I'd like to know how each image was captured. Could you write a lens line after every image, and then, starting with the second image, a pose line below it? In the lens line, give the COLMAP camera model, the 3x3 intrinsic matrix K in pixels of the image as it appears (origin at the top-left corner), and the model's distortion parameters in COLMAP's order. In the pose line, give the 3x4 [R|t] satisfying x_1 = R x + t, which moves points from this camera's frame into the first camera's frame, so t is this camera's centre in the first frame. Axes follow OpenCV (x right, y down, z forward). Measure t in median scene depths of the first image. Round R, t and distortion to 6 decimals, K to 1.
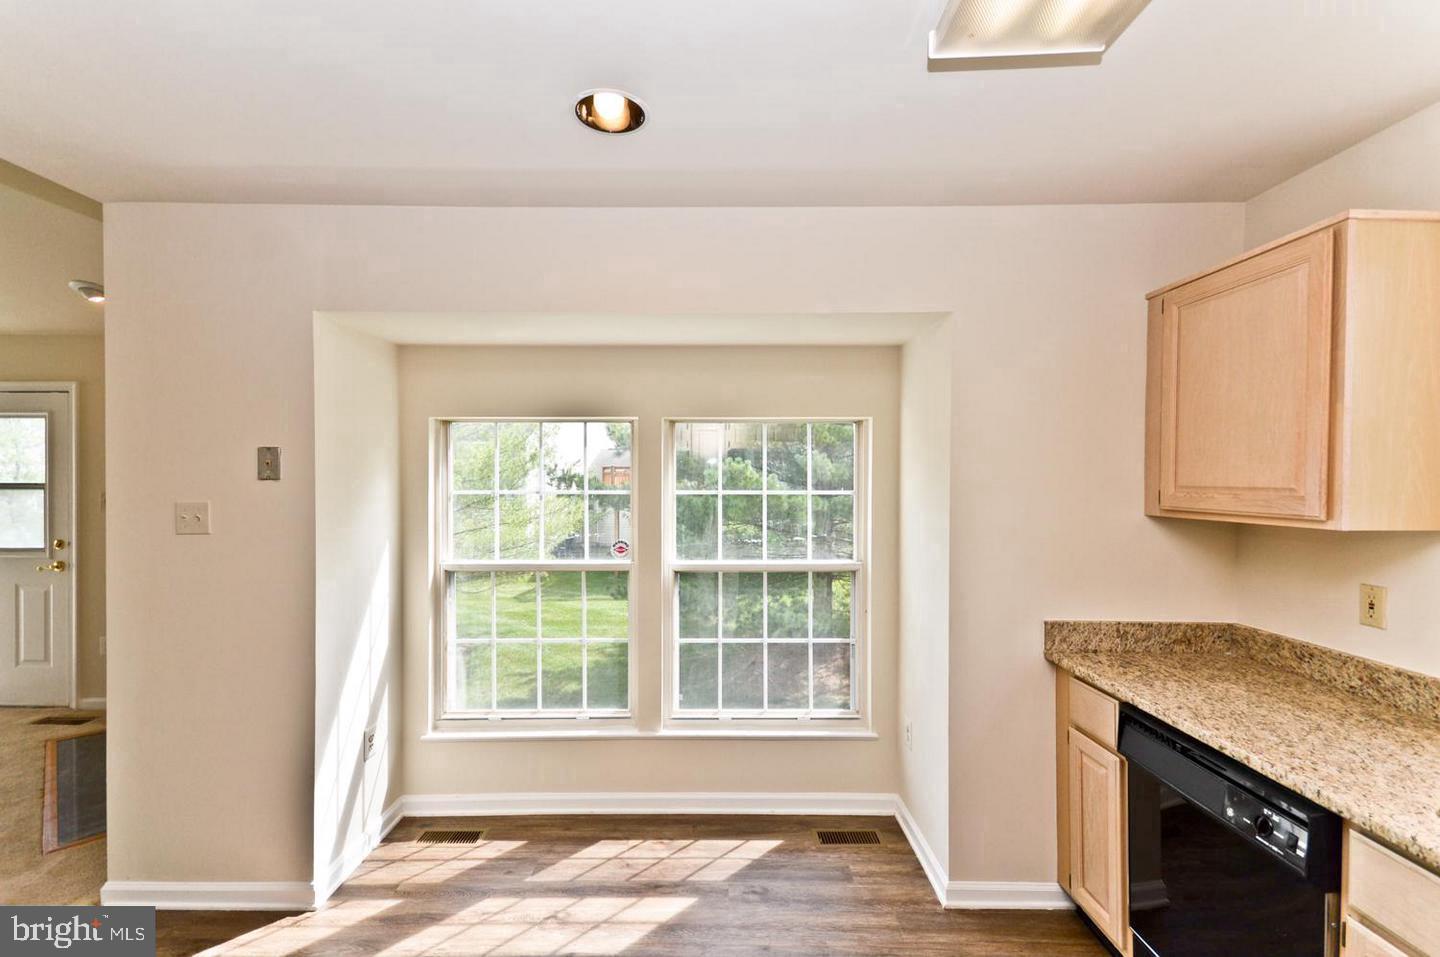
lens RADIAL K [[645.9, 0, 720.8], [0, 645.9, 489.5], [0, 0, 1]] dist [0.026962, -0.007327]
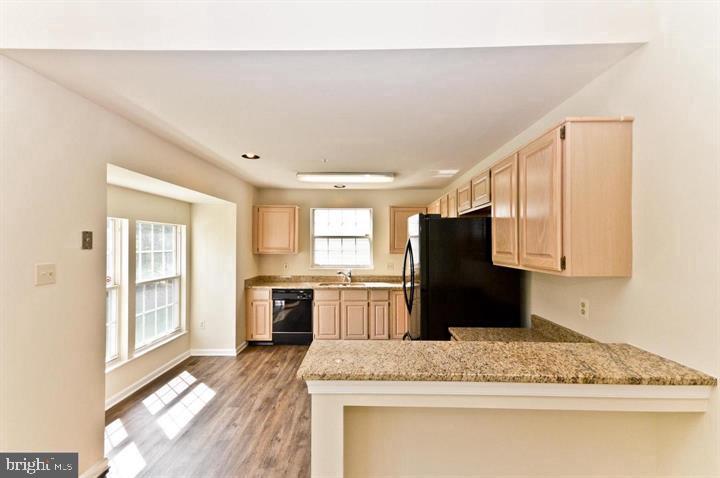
lens RADIAL K [[322.9, 0, 360.4], [0, 322.9, 244.5], [0, 0, 1]] dist [0.026962, -0.007327]
pose [[0.010265, -0.002226, 0.999945, -1.583522], [0.014571, 0.999892, 0.002076, -0.017579], [-0.999841, 0.014549, 0.010296, 0.228623]]
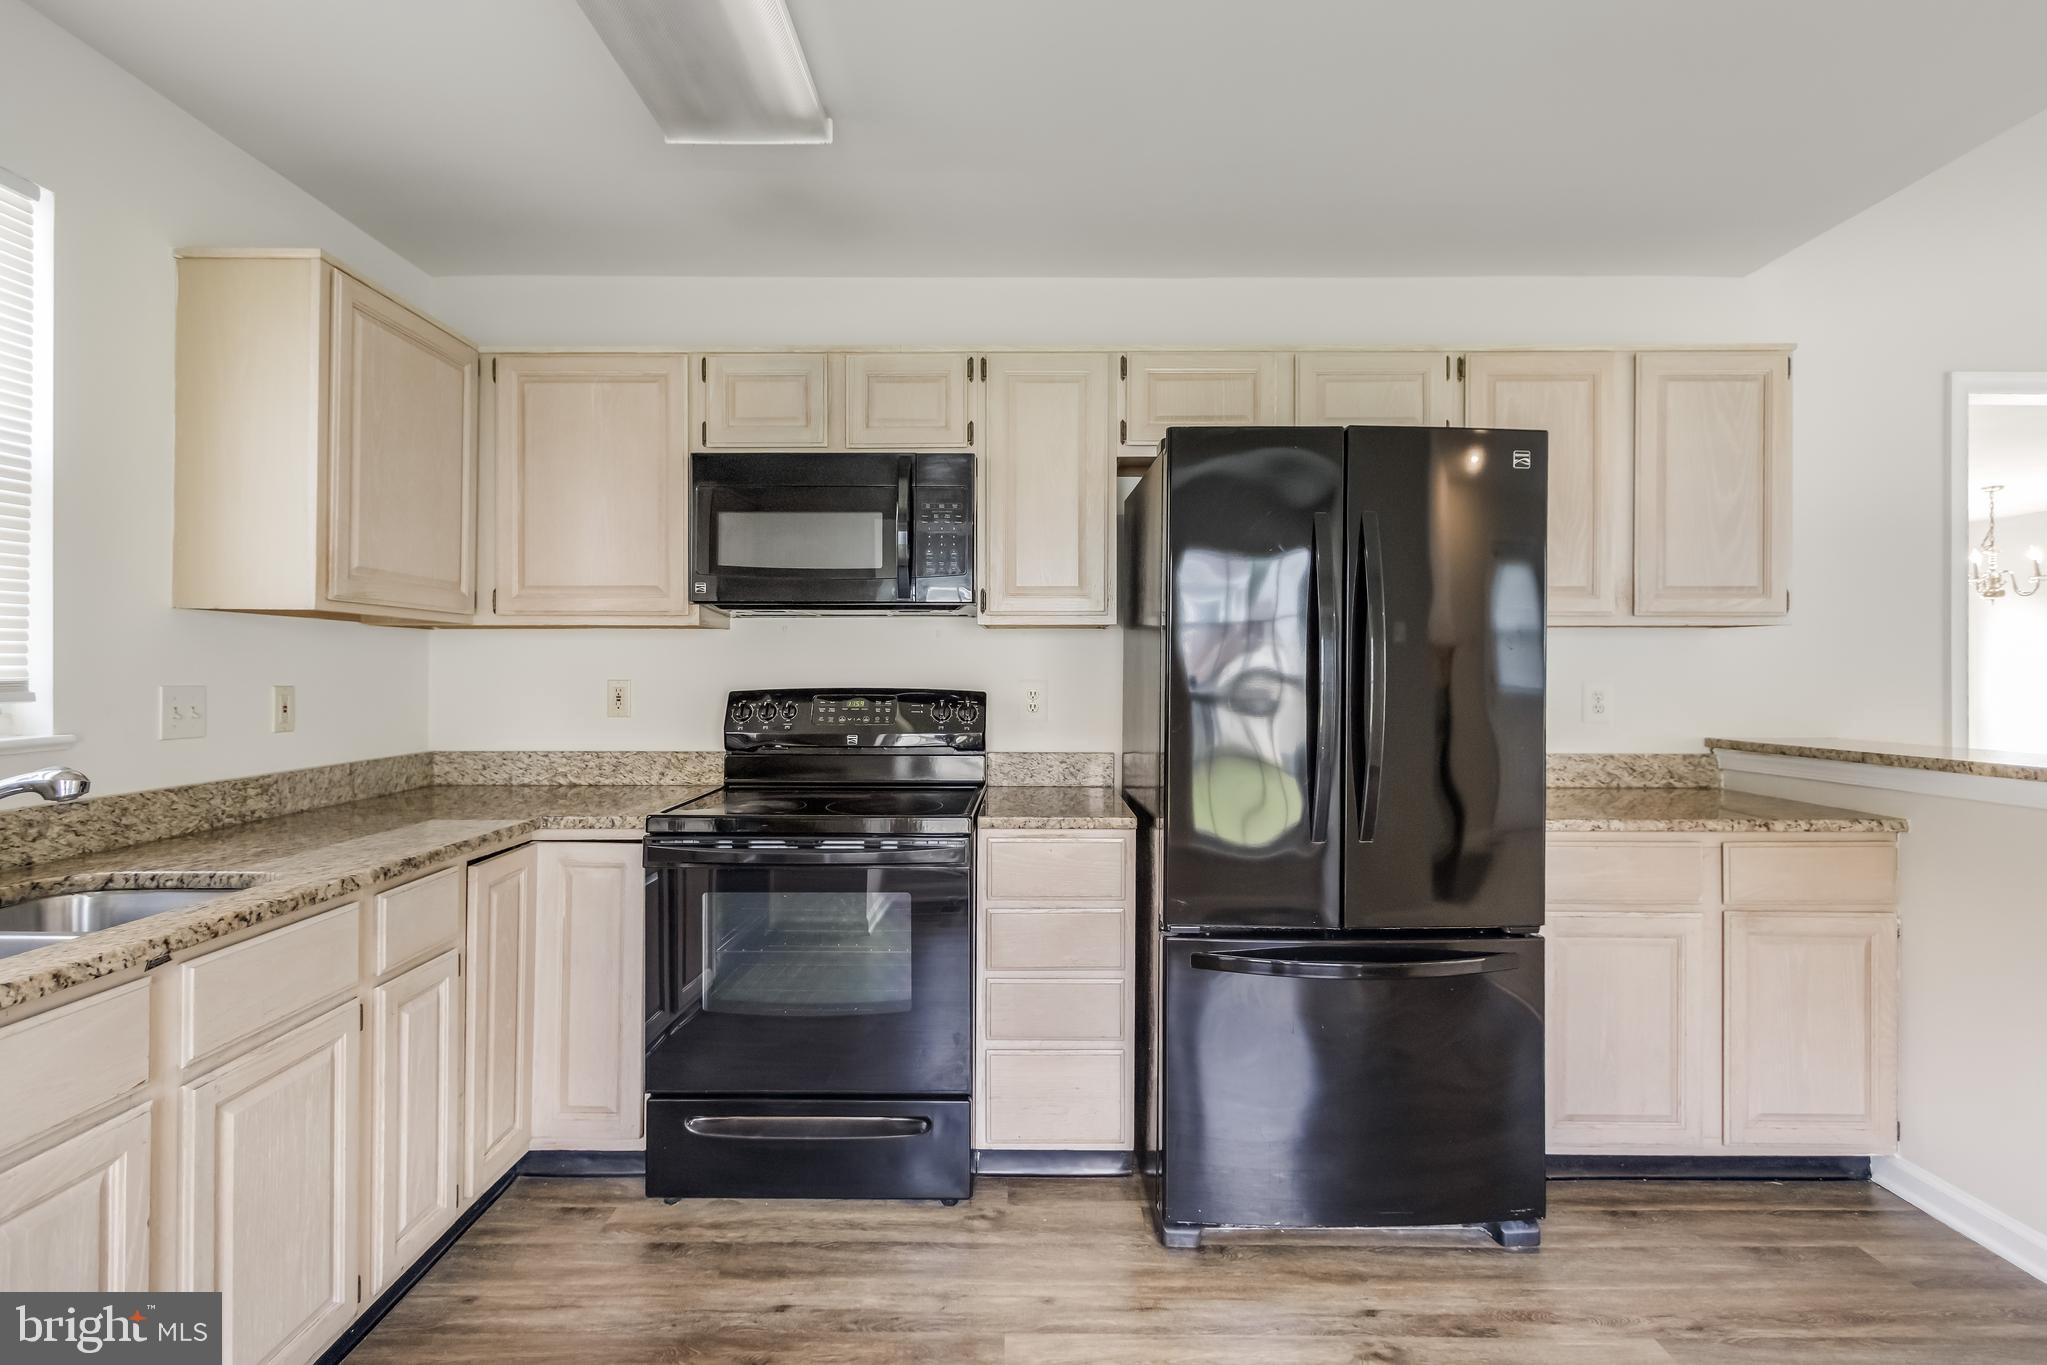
lens RADIAL K [[982.1, 0, 1022.9], [0, 982.1, 669.7], [0, 0, 1]] dist [0.002458, -0.000542]
pose [[-0.999993, -0.002308, -0.002943, 0.001337], [-0.002348, 0.999907, 0.013398, 0.096329], [0.002912, 0.013405, -0.999906, 0.959334]]
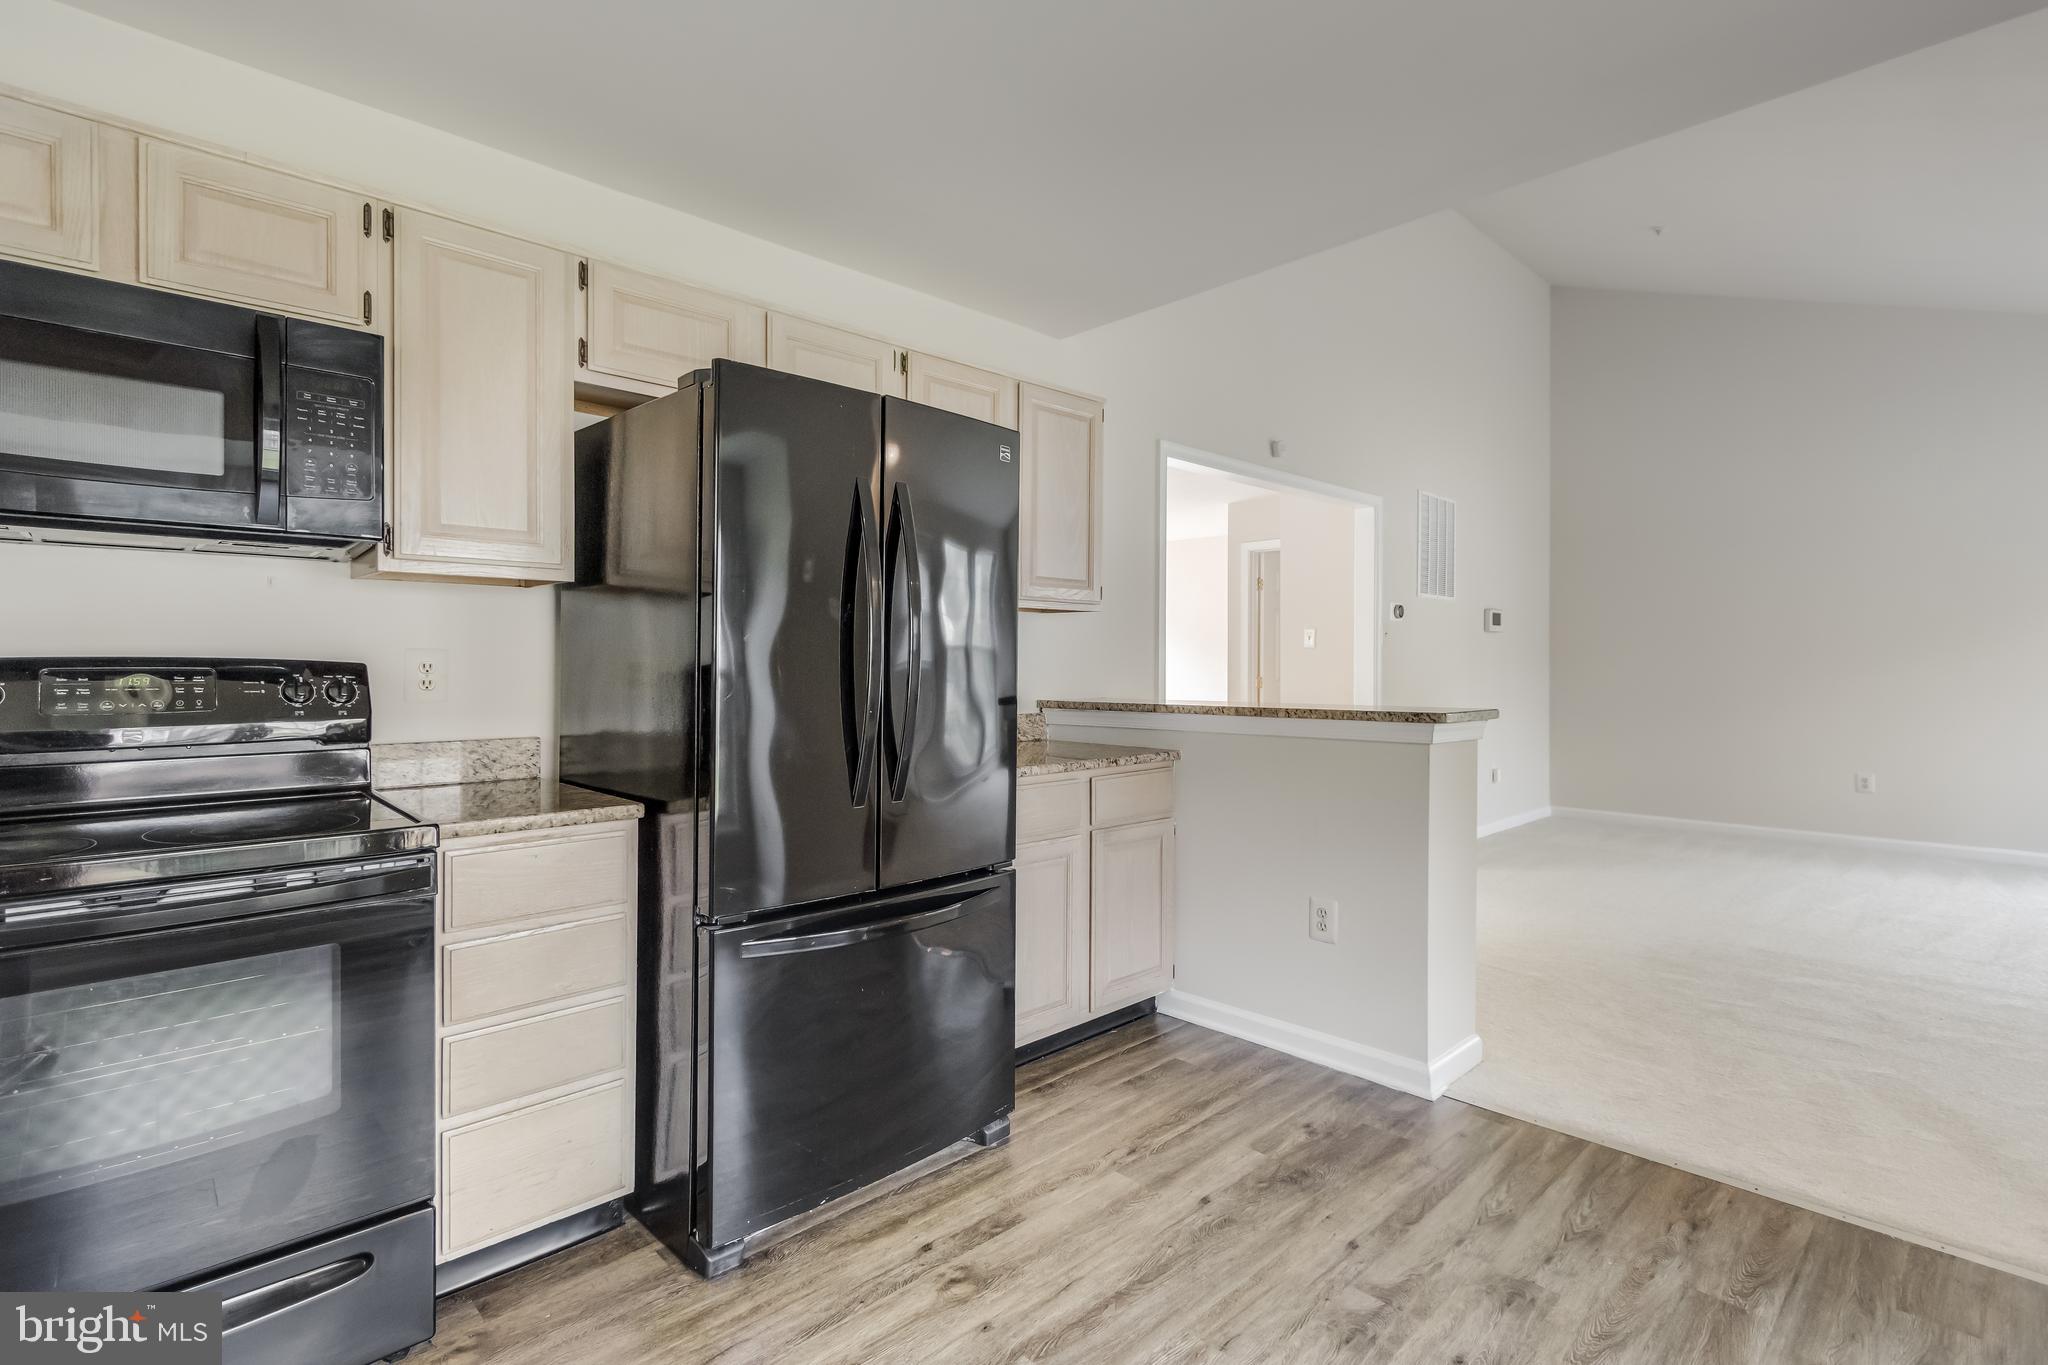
lens RADIAL K [[975.8, 0, 1017.5], [0, 975.8, 669.2], [0, 0, 1]] dist [0.009008, -0.000686]
pose [[-0.715298, 0.002513, -0.698815, 0.248442], [-0.013086, 0.999770, 0.016990, 0.122679], [0.698697, 0.021297, -0.715101, 0.802052]]
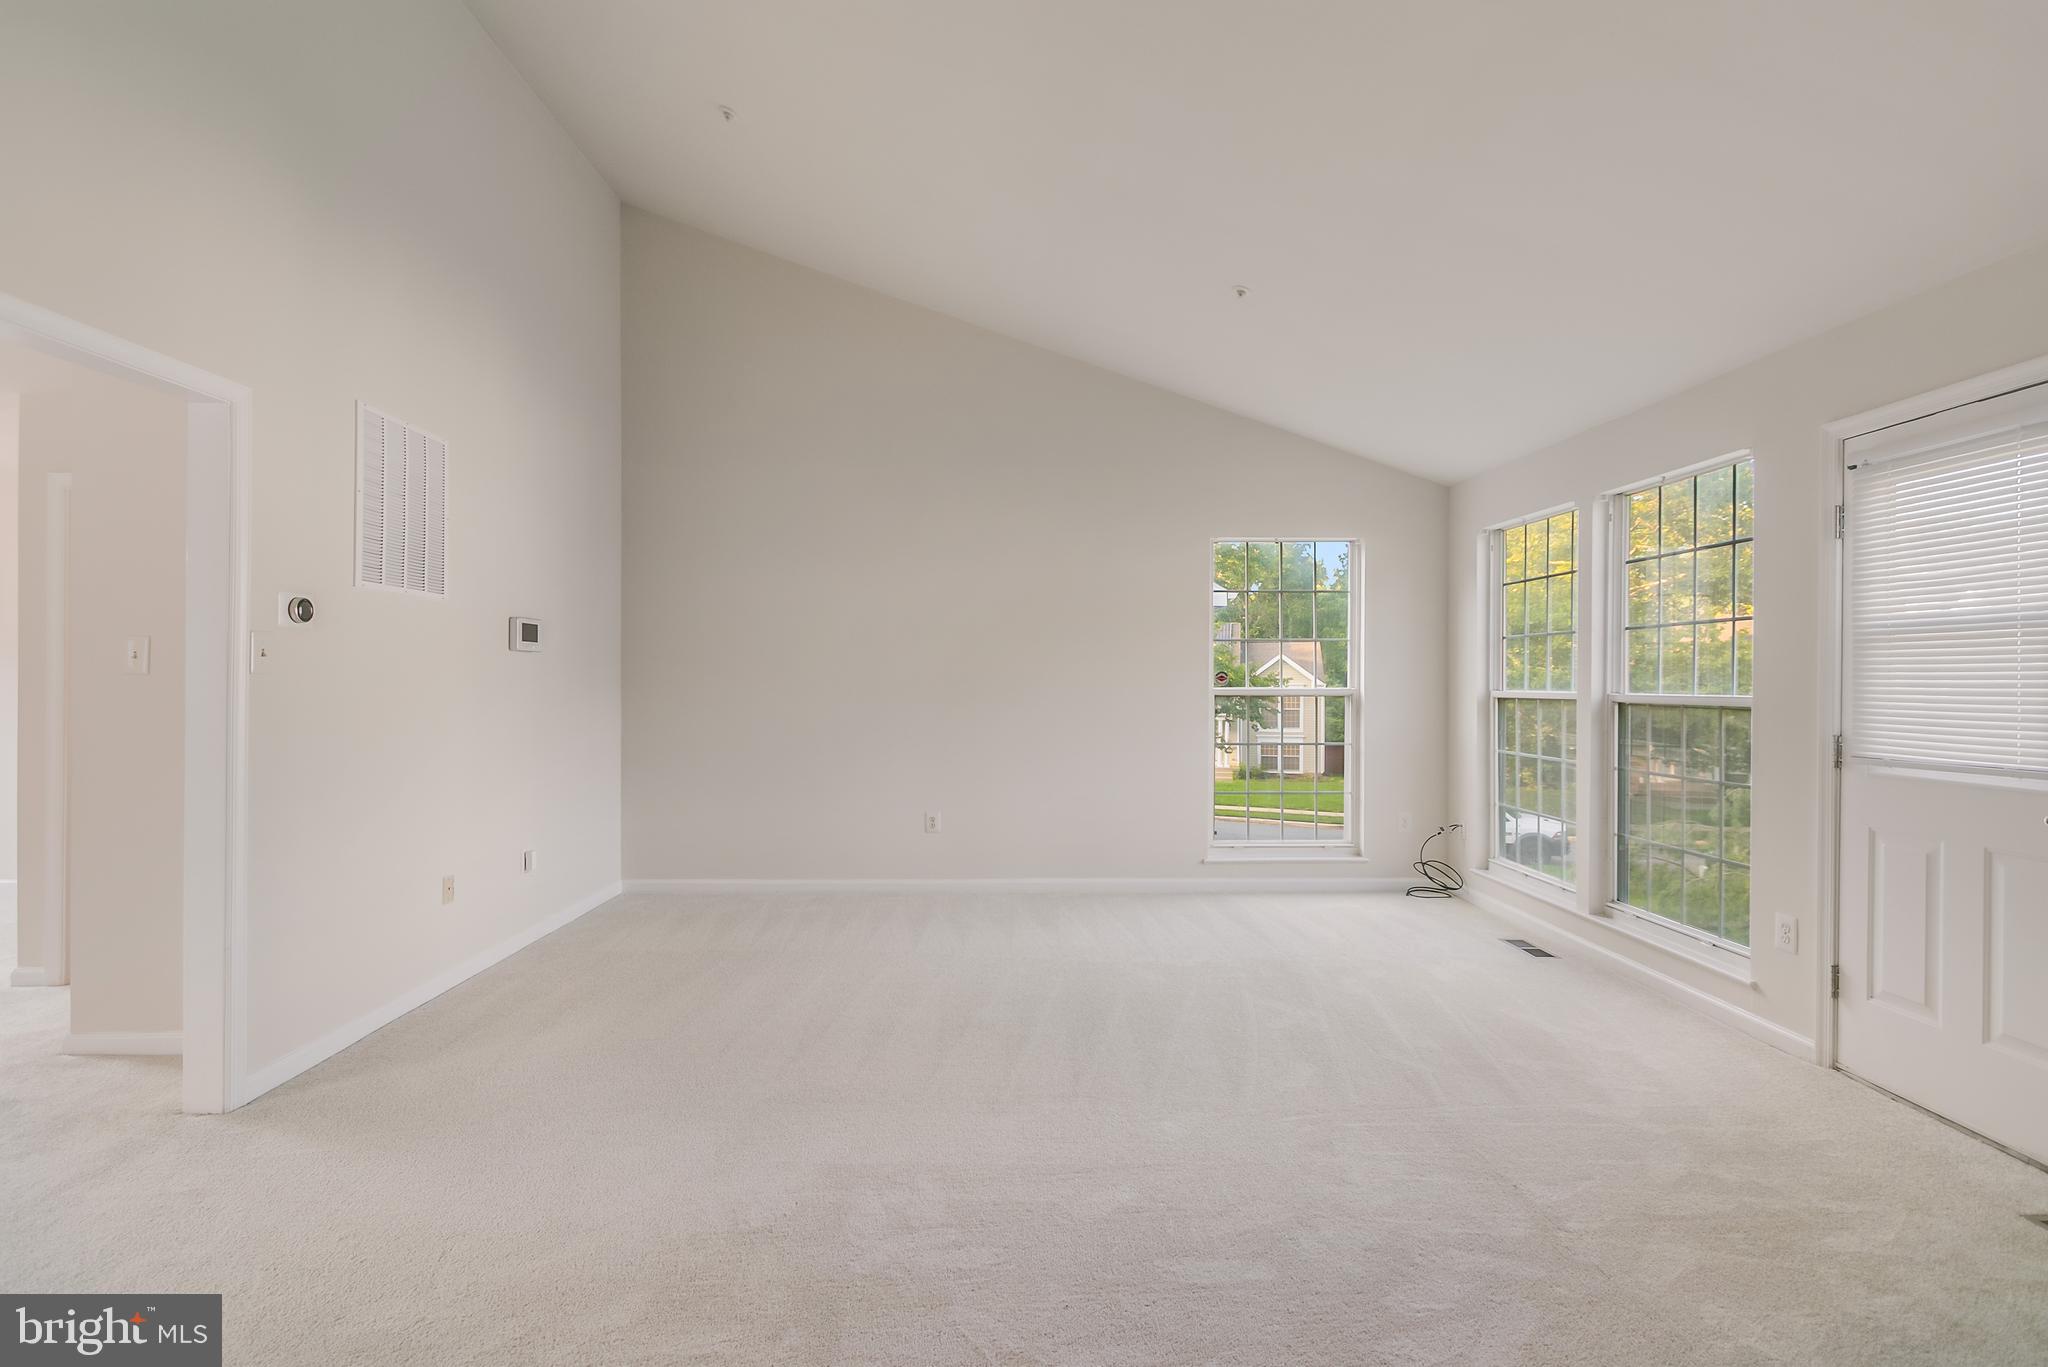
lens RADIAL K [[956.5, 0, 1009.7], [0, 956.5, 679.8], [0, 0, 1]] dist [0.001867, -0.001119]
pose [[0.014632, -0.000972, -0.999892, -0.848474], [-0.018590, 0.999826, -0.001244, 0.084669], [0.999720, 0.018607, 0.014612, 0.660155]]
